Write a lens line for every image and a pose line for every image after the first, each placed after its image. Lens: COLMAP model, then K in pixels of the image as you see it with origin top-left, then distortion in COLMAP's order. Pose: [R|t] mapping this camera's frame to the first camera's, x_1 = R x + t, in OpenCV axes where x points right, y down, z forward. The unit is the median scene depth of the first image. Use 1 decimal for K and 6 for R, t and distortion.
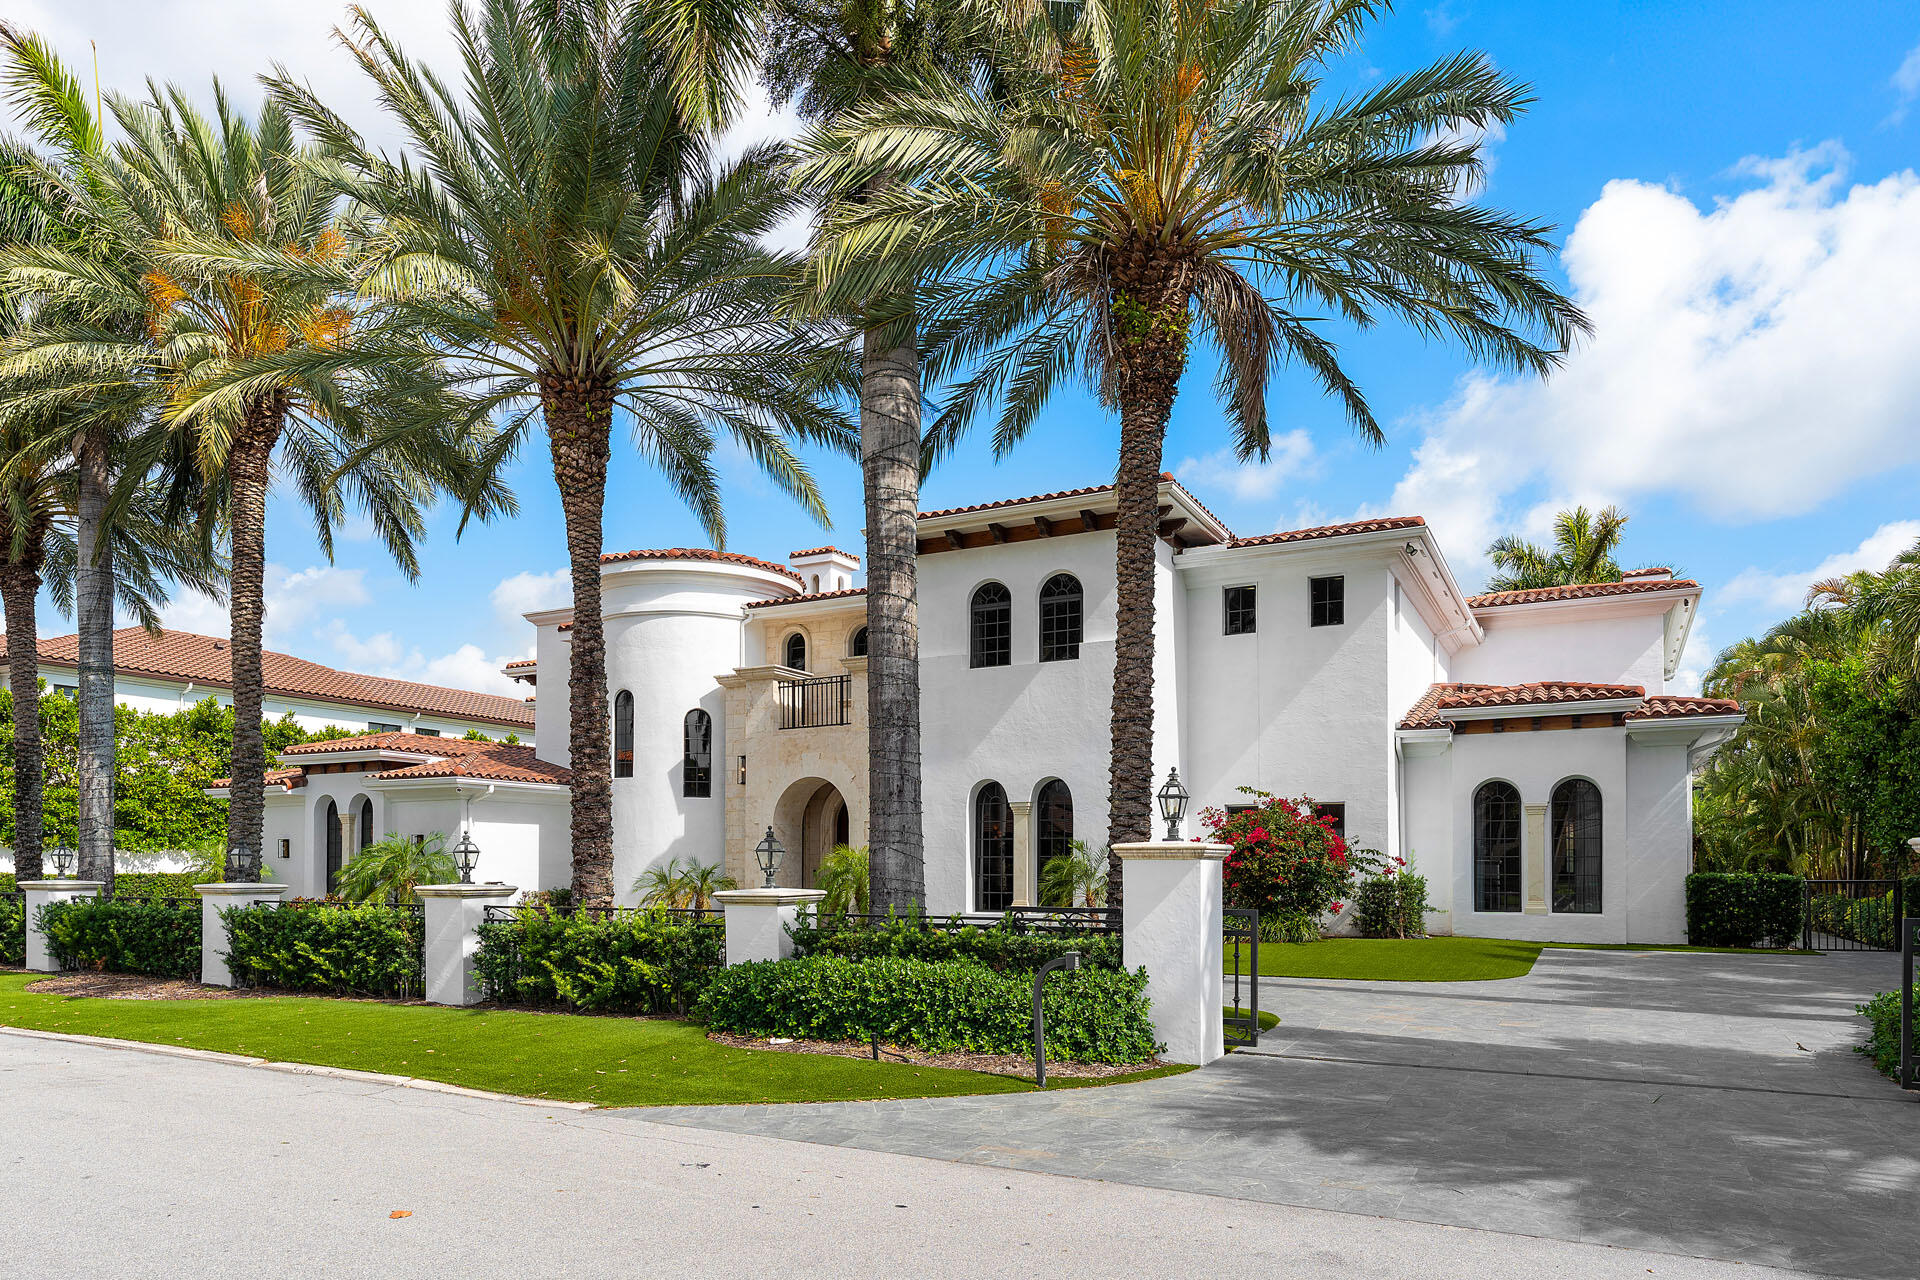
lens RADIAL K [[1102.1, 0, 953.5], [0, 1102.1, 651.9], [0, 0, 1]] dist [0.003886, 0.001064]
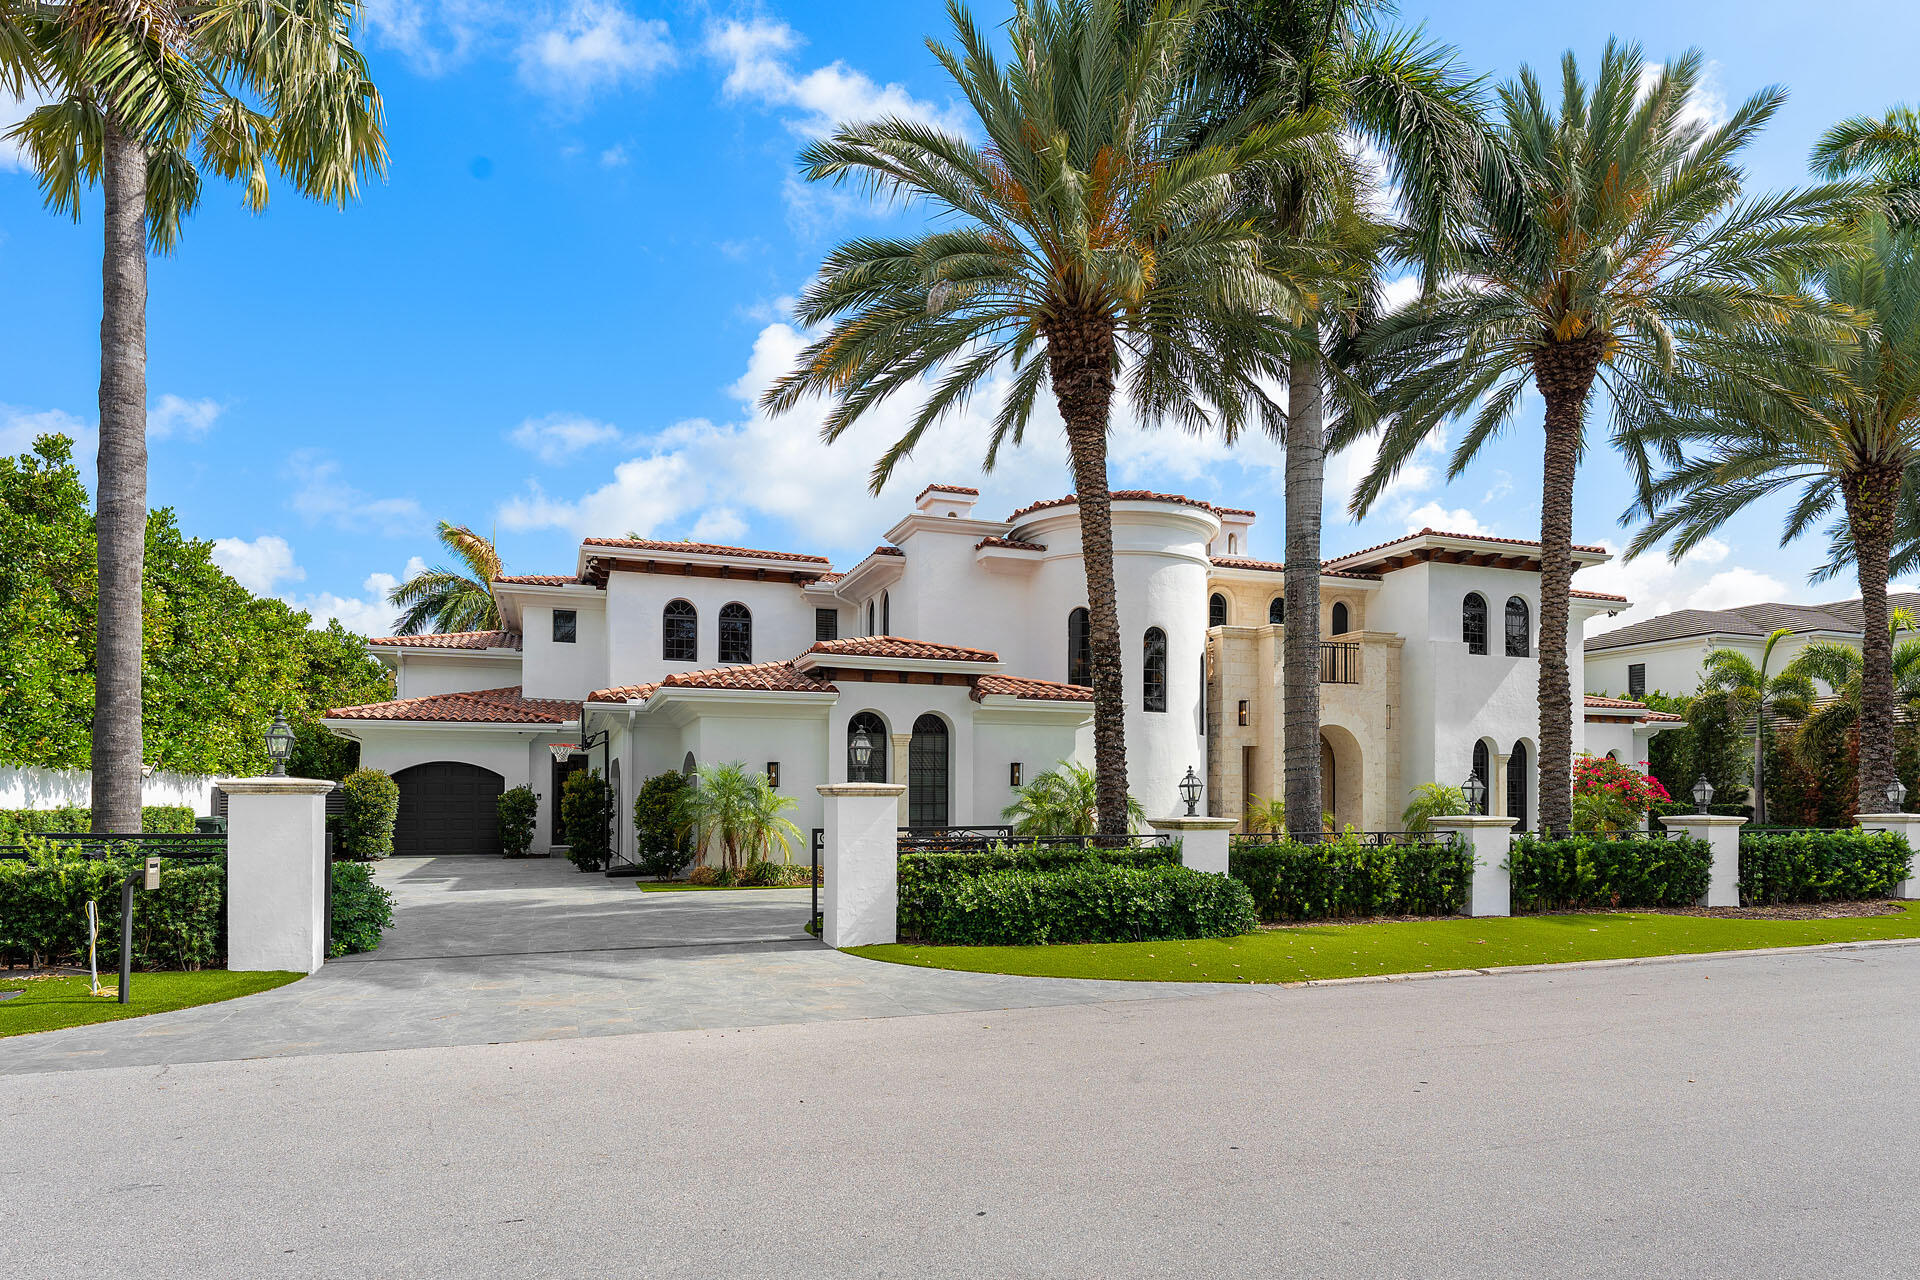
lens RADIAL K [[1008.9, 0, 969.7], [0, 1008.9, 627.3], [0, 0, 1]] dist [0.029430, 0.000456]
pose [[0.691336, 0.118603, 0.712732, -1.283823], [-0.136797, 0.990080, -0.032064, 0.104894], [-0.709465, -0.075333, 0.700703, 0.551309]]
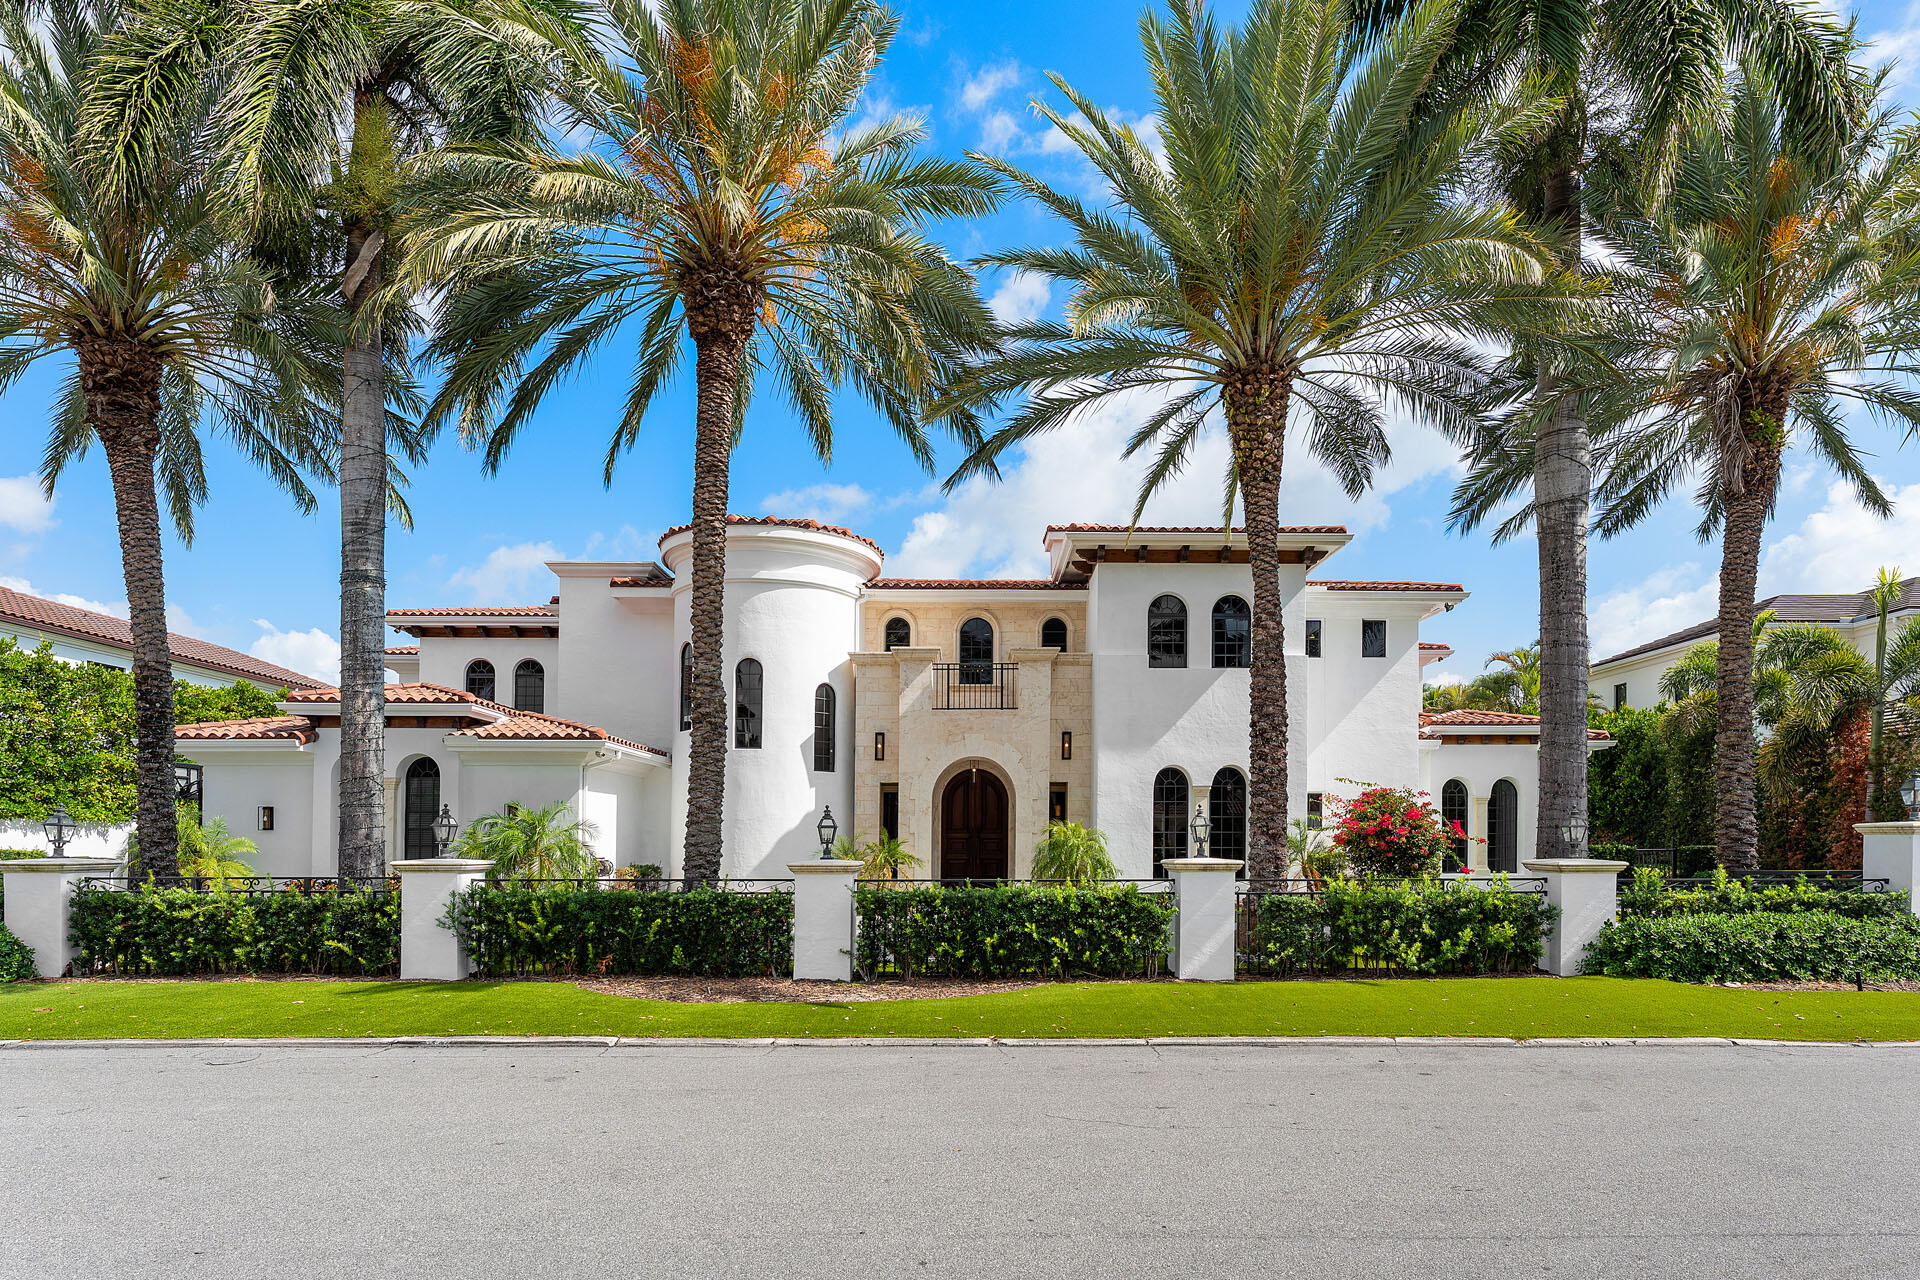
lens RADIAL K [[959.5, 0, 951.4], [0, 959.5, 652.8], [0, 0, 1]] dist [0.001237, 0.000511]
pose [[0.887675, 0.087953, 0.451993, -0.611682], [-0.086942, 0.995947, -0.023054, 0.039970], [-0.452188, -0.018833, 0.891724, 0.201249]]
